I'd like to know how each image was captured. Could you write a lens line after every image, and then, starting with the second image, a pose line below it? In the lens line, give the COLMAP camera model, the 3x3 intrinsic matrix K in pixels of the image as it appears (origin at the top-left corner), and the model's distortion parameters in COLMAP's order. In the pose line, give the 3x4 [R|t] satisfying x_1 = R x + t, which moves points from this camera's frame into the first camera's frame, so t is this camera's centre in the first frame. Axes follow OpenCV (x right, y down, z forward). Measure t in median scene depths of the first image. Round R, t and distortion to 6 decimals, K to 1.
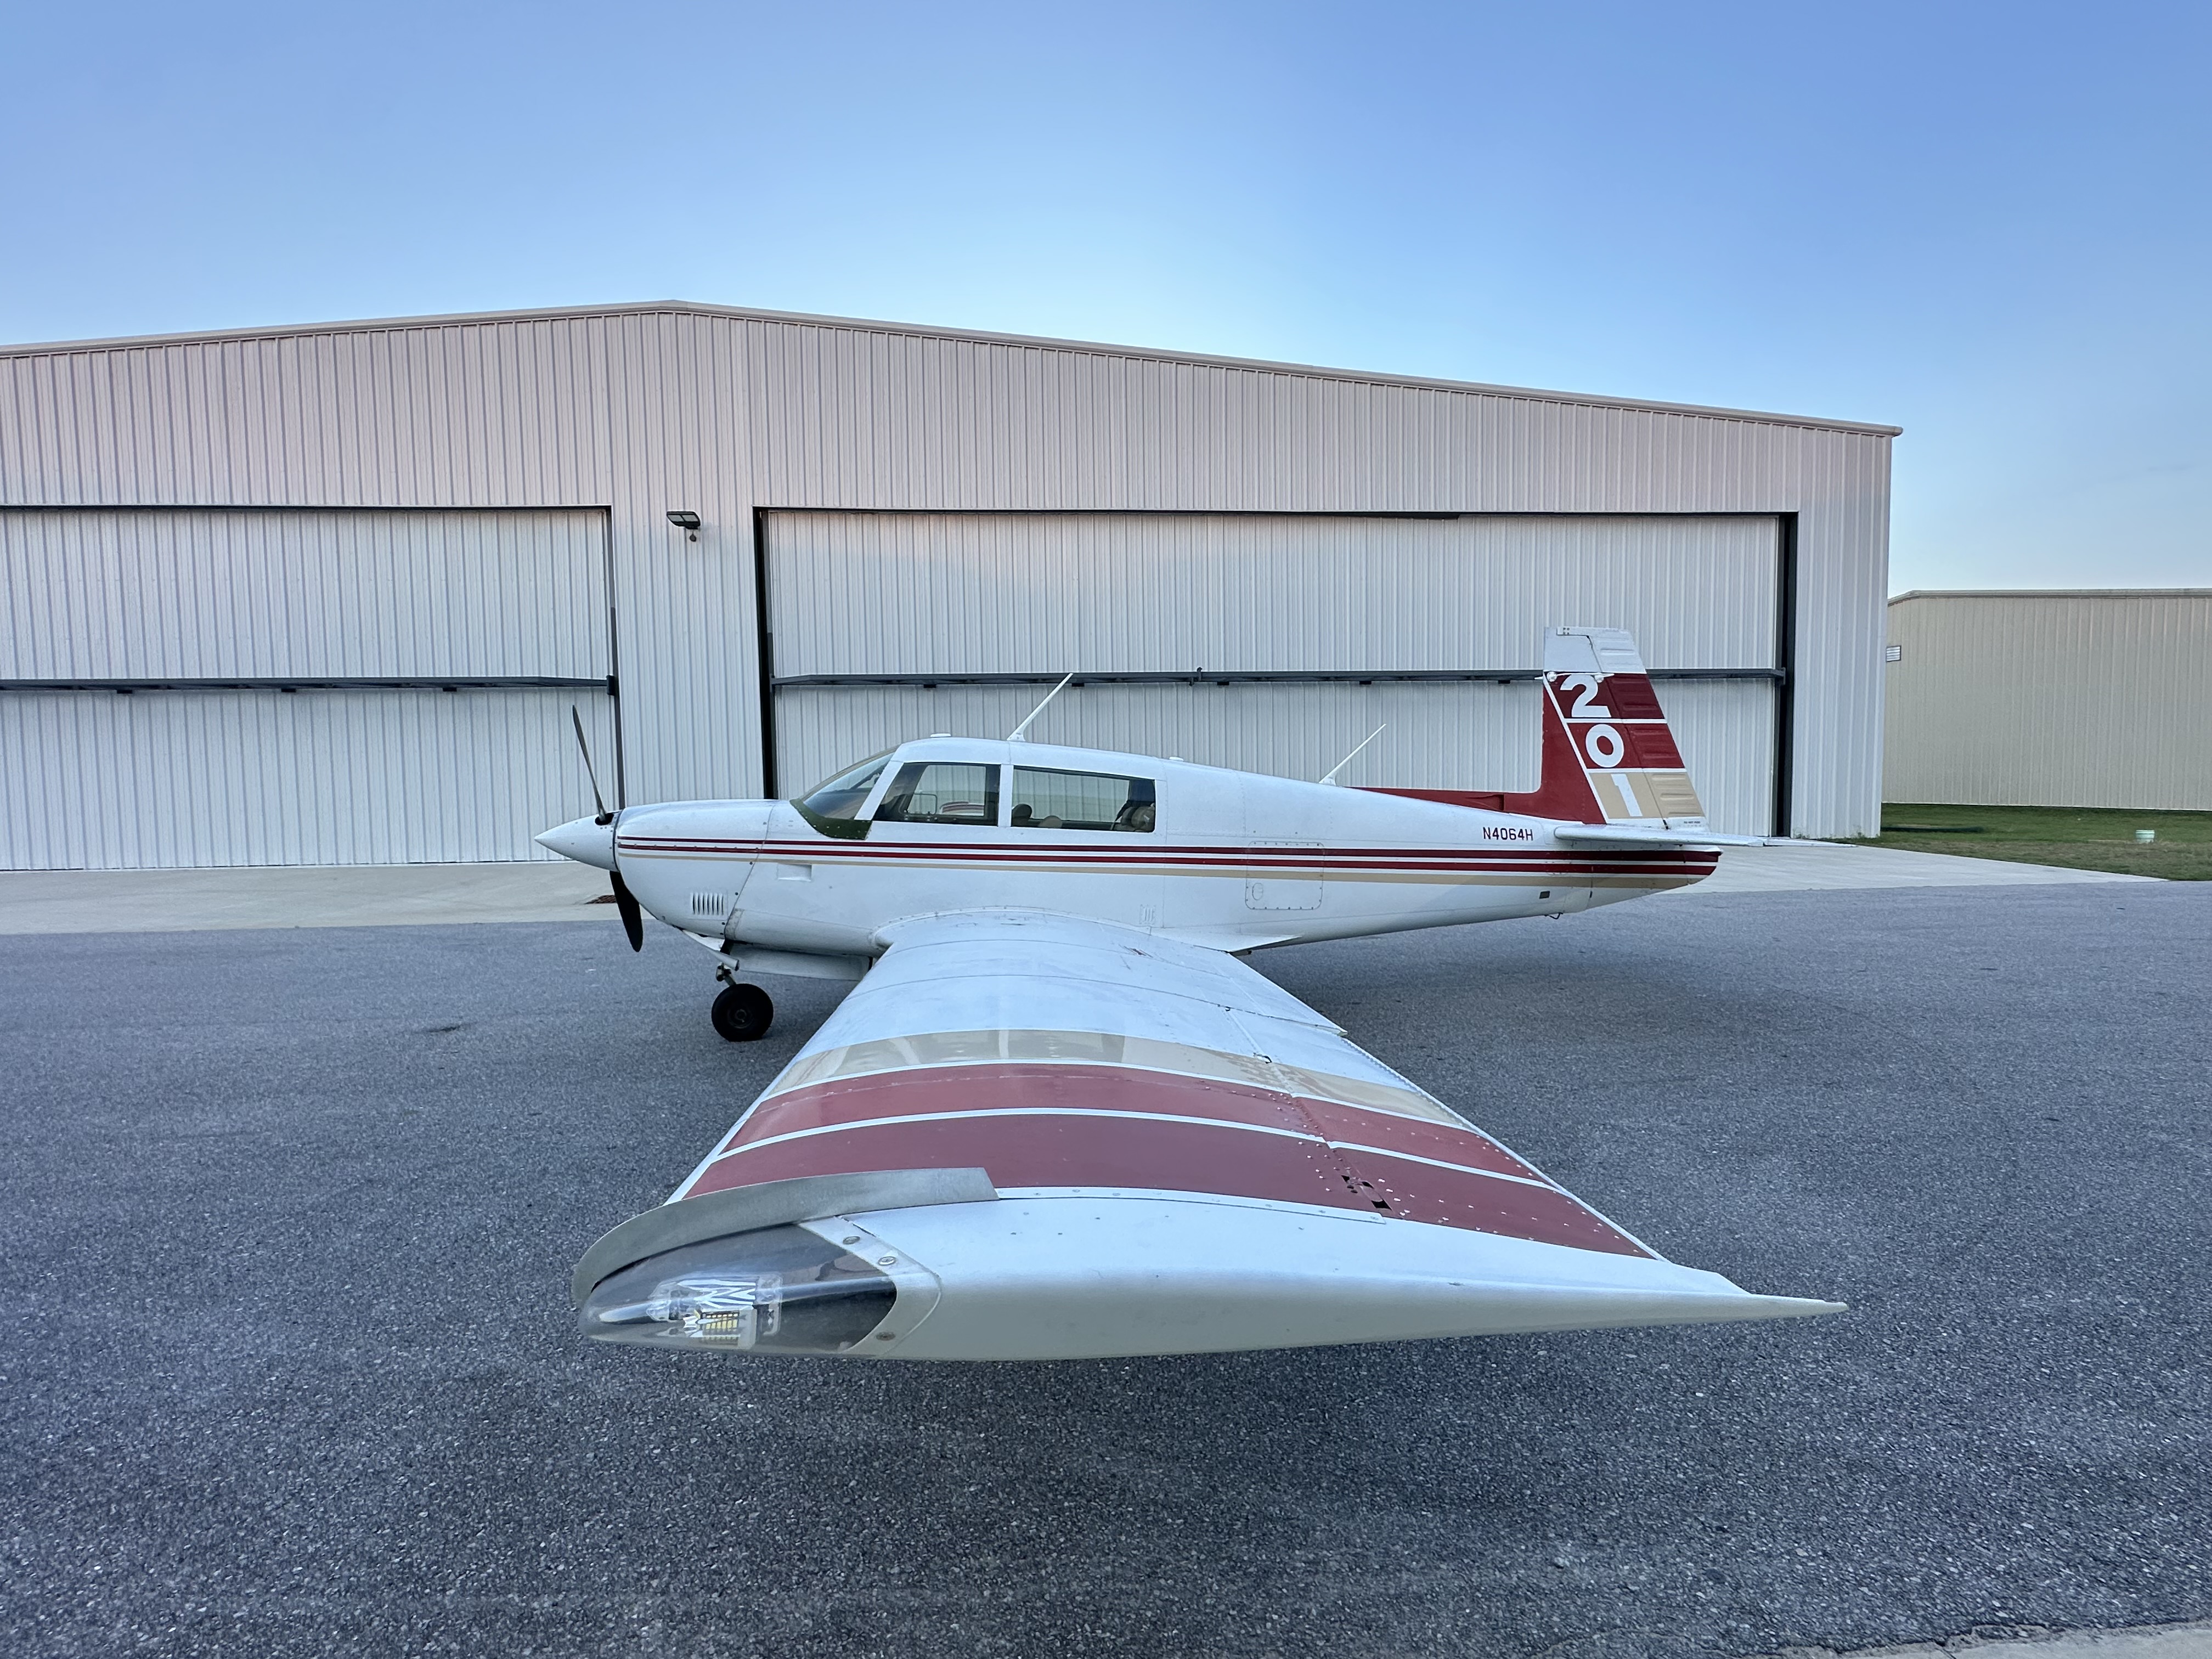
lens RADIAL K [[1014.2, 0, 1106.0], [0, 1014.2, 834.2], [0, 0, 1]] dist [-0.004457, 0.000735]
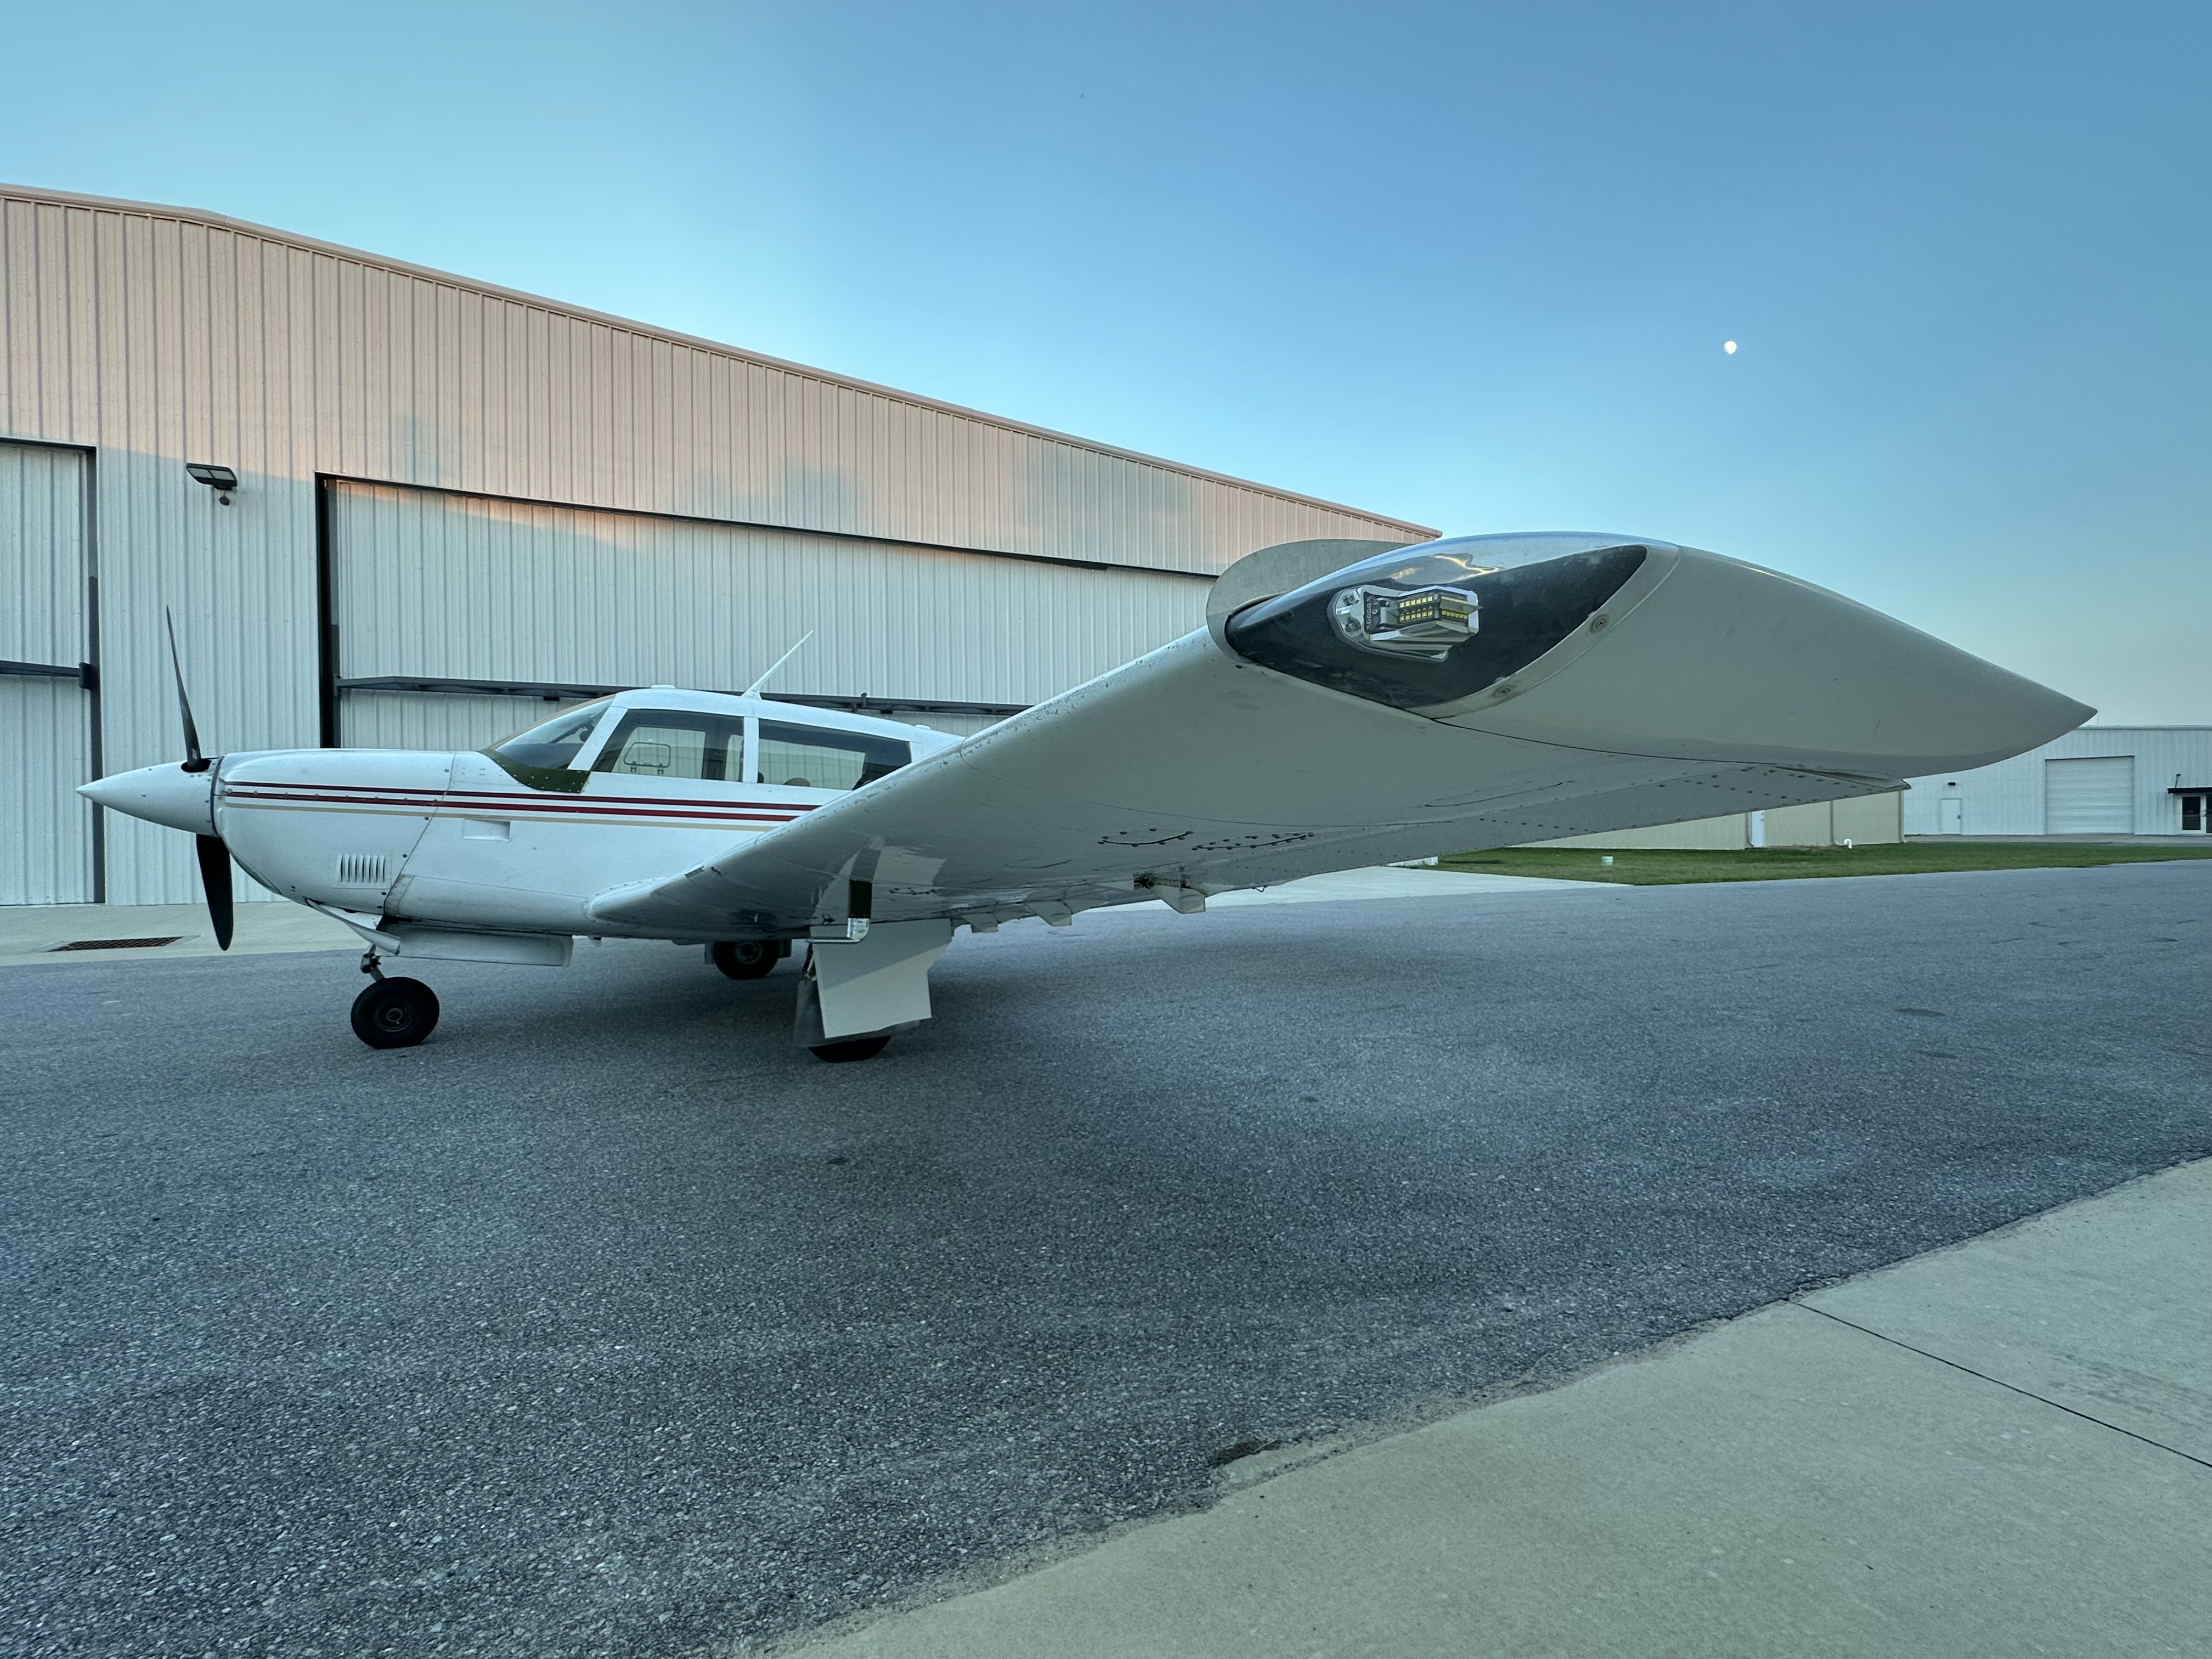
lens RADIAL K [[1017.9, 0, 1107.5], [0, 1017.9, 835.2], [0, 0, 1]] dist [-0.004951, 0.000172]
pose [[0.933527, 0.003189, 0.358494, -0.108687], [0.017365, 0.998385, -0.054100, 0.080347], [-0.358087, 0.056729, 0.931963, 0.030828]]
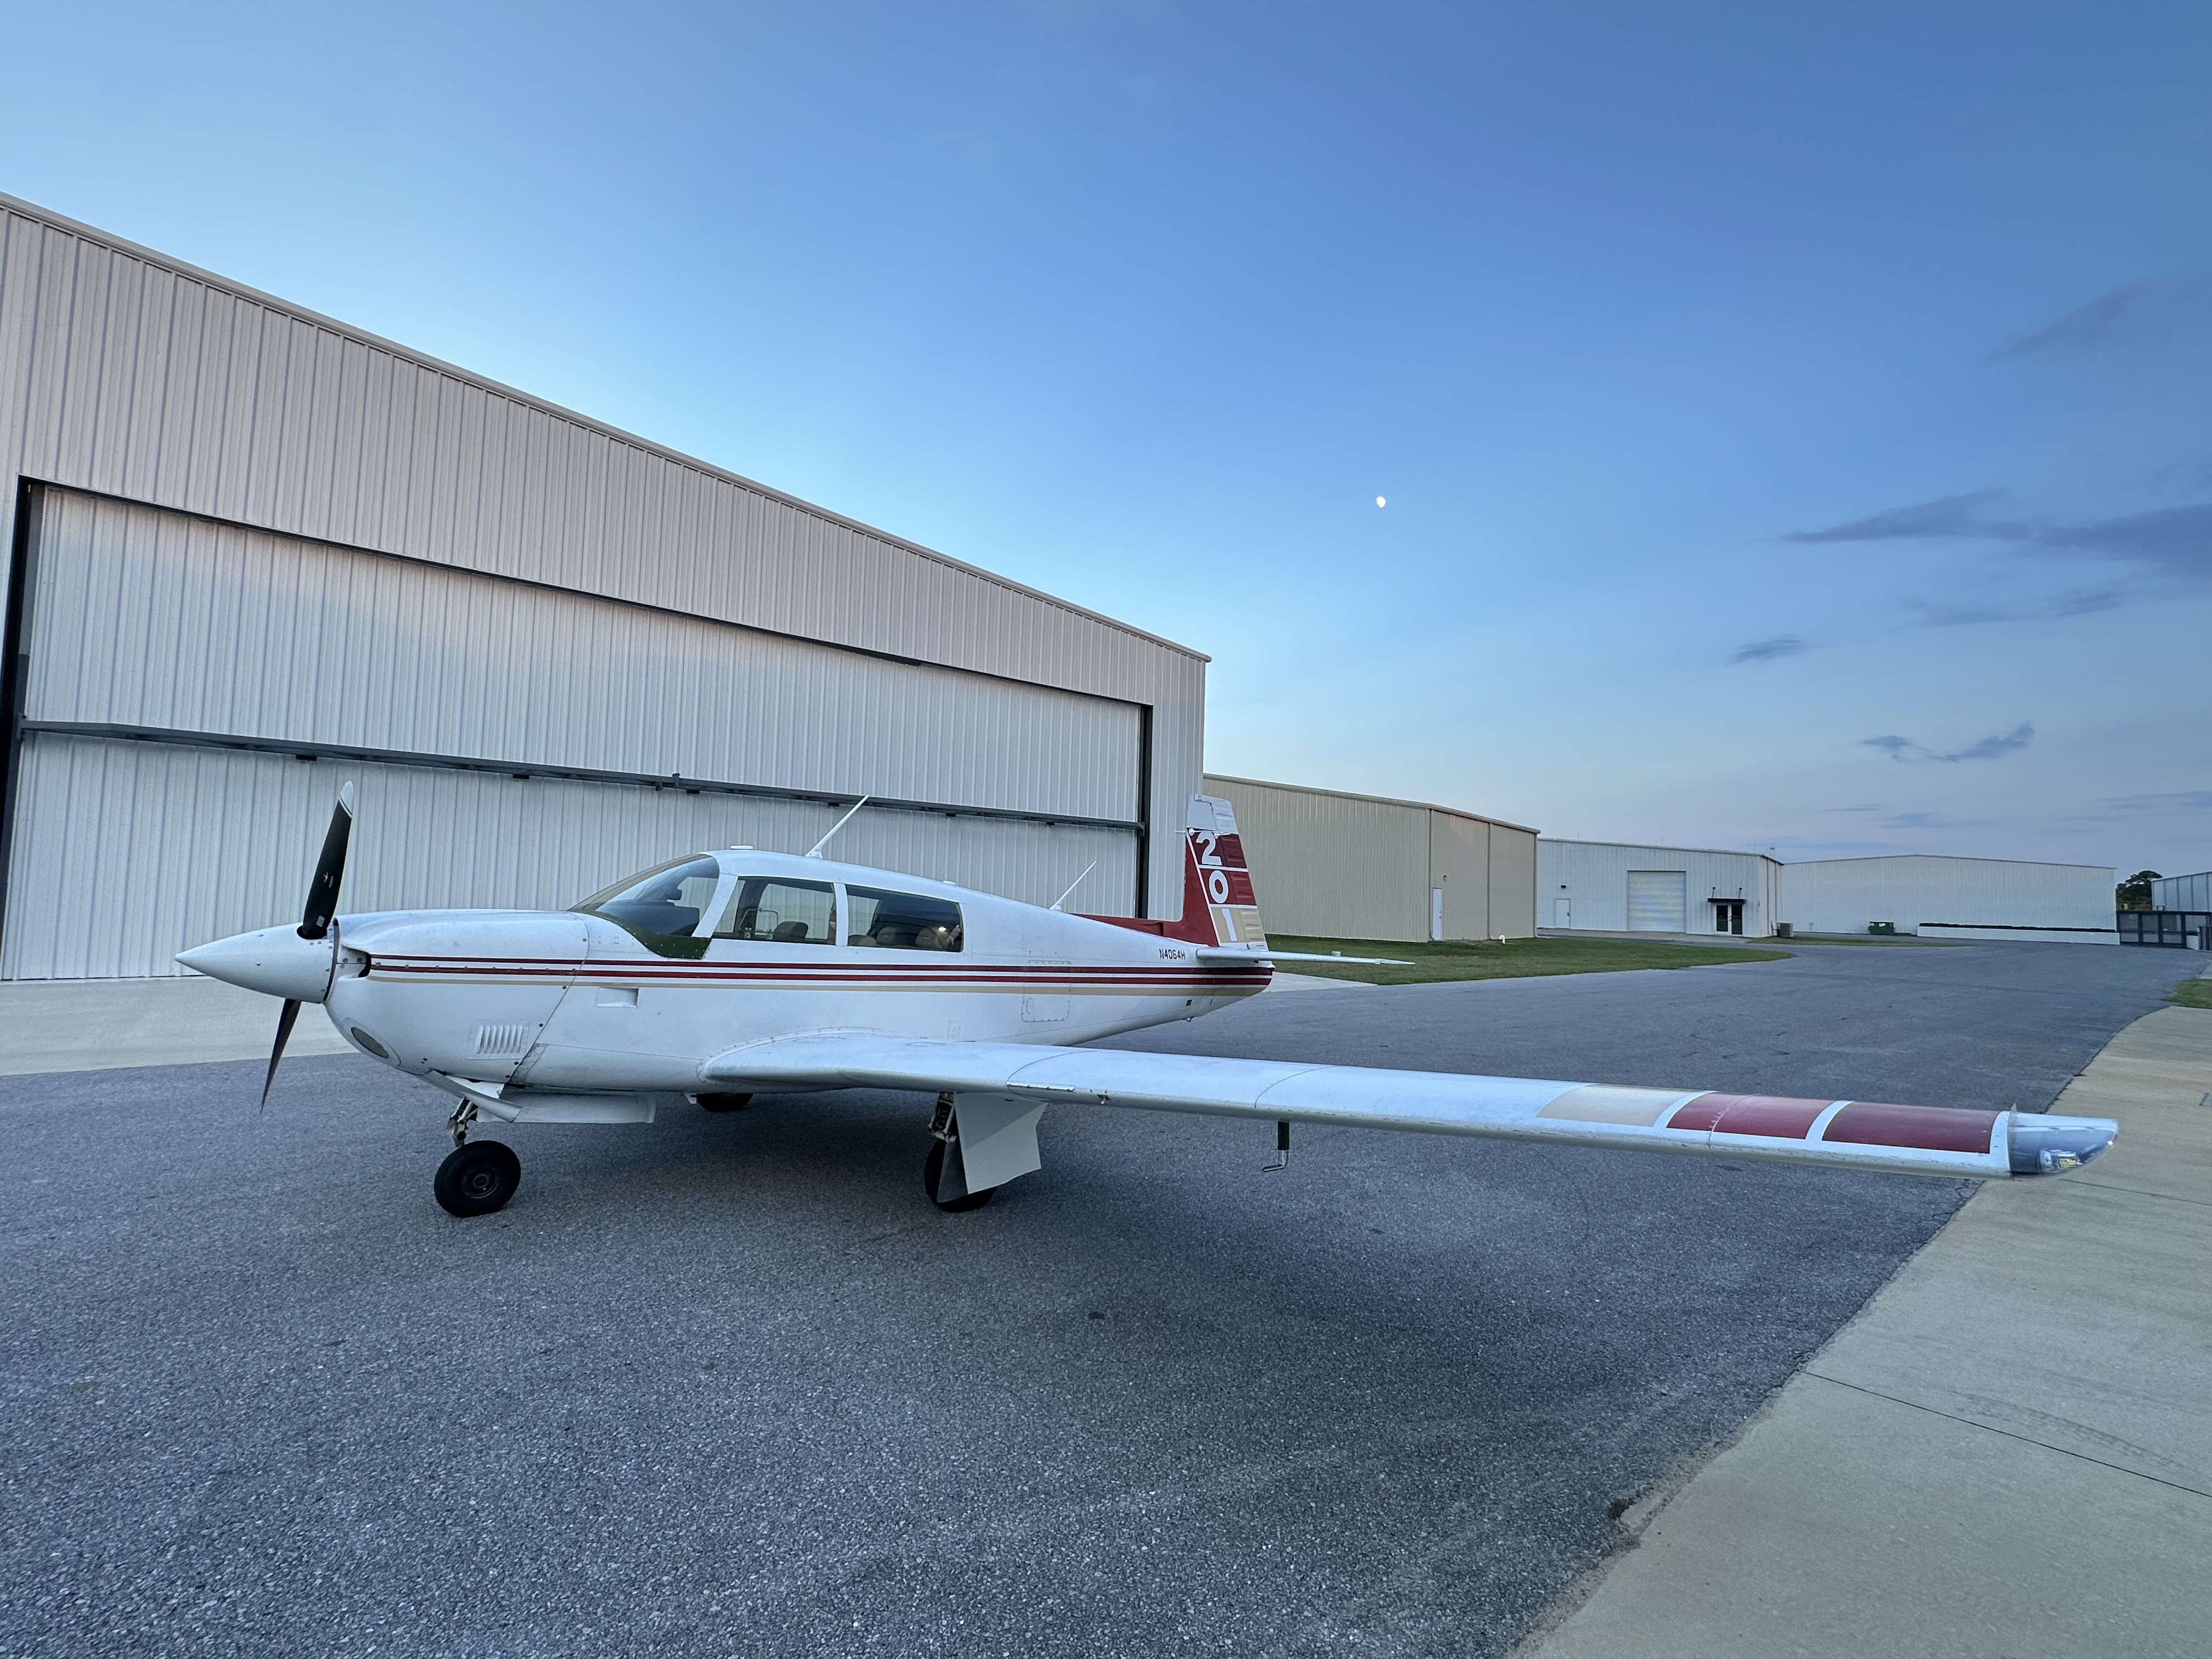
lens RADIAL K [[1014.2, 0, 1106.0], [0, 1014.2, 834.2], [0, 0, 1]] dist [-0.004457, 0.000735]
pose [[0.793640, 0.074194, 0.603846, -0.425517], [-0.004927, 0.993287, -0.115569, -0.002317], [-0.608367, 0.088745, 0.788678, 0.046287]]
